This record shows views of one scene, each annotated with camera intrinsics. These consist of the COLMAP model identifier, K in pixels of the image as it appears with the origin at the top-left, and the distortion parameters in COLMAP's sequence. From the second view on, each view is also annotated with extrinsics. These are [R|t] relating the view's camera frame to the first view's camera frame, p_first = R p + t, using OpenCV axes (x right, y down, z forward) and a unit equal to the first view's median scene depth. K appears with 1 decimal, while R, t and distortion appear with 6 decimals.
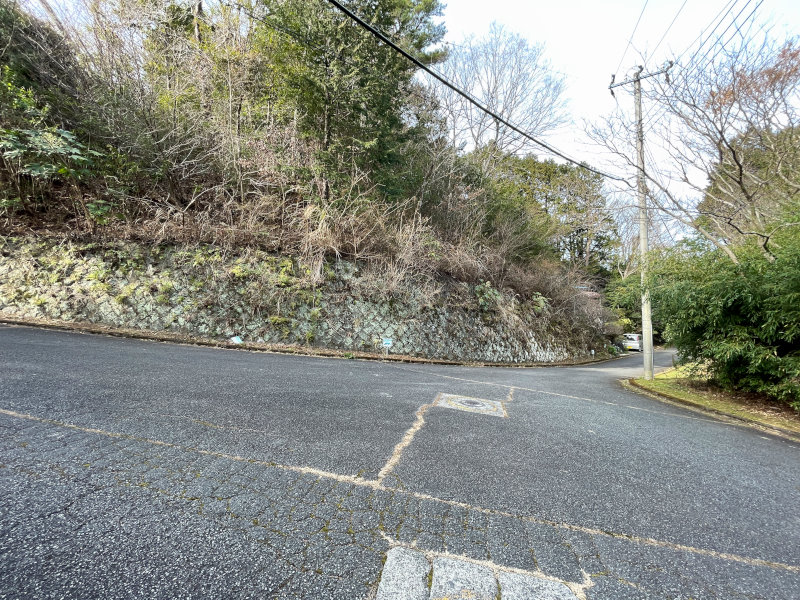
lens RADIAL K [[322.3, 0, 400.0], [0, 322.3, 300.0], [0, 0, 1]] dist [-0.002187, -0.000431]
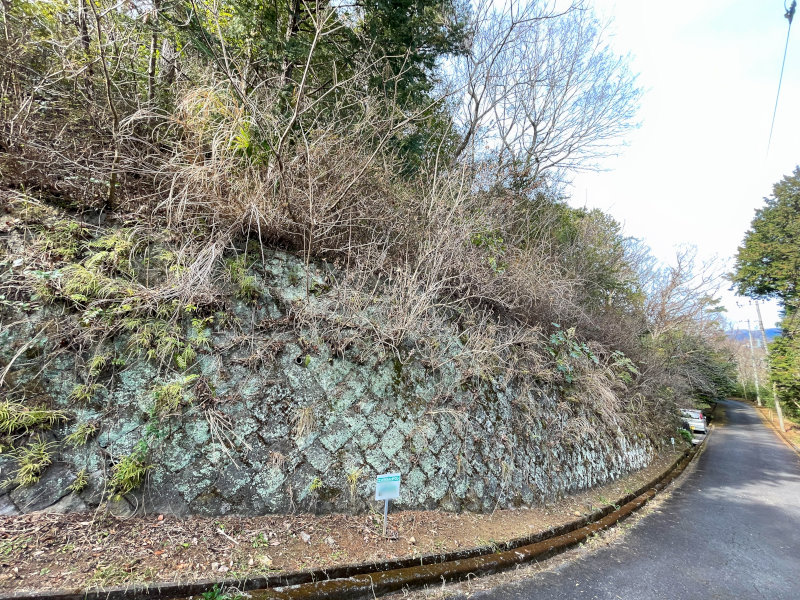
lens RADIAL K [[322.3, 0, 400.0], [0, 322.3, 300.0], [0, 0, 1]] dist [-0.002187, -0.000431]
pose [[0.998326, 0.048776, 0.031093, -0.050454], [-0.043359, 0.986824, -0.155881, -0.010116], [-0.038286, 0.154272, 0.987286, 0.690297]]
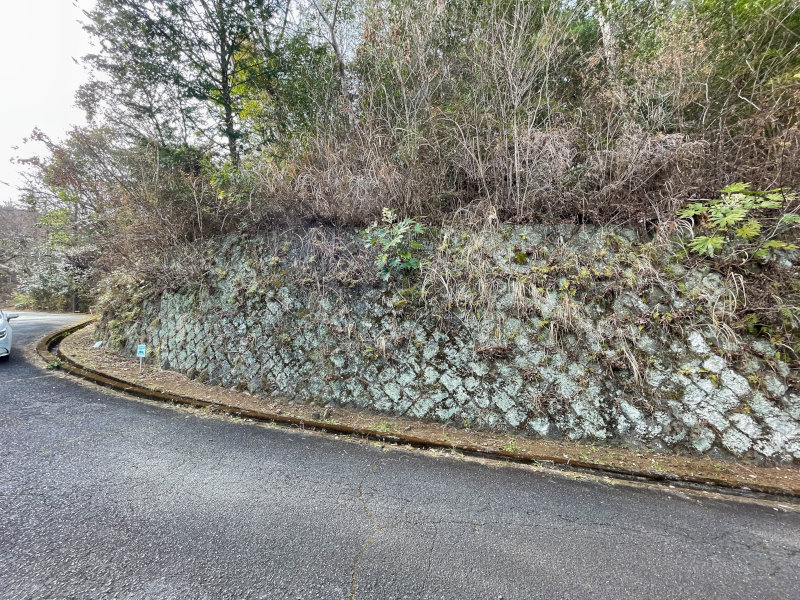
lens RADIAL K [[322.3, 0, 400.0], [0, 322.3, 300.0], [0, 0, 1]] dist [-0.002187, -0.000431]
pose [[0.556915, -0.102660, -0.824201, 0.885953], [0.078894, 0.994384, -0.070549, 0.125978], [0.826814, -0.025734, 0.561886, 1.161966]]
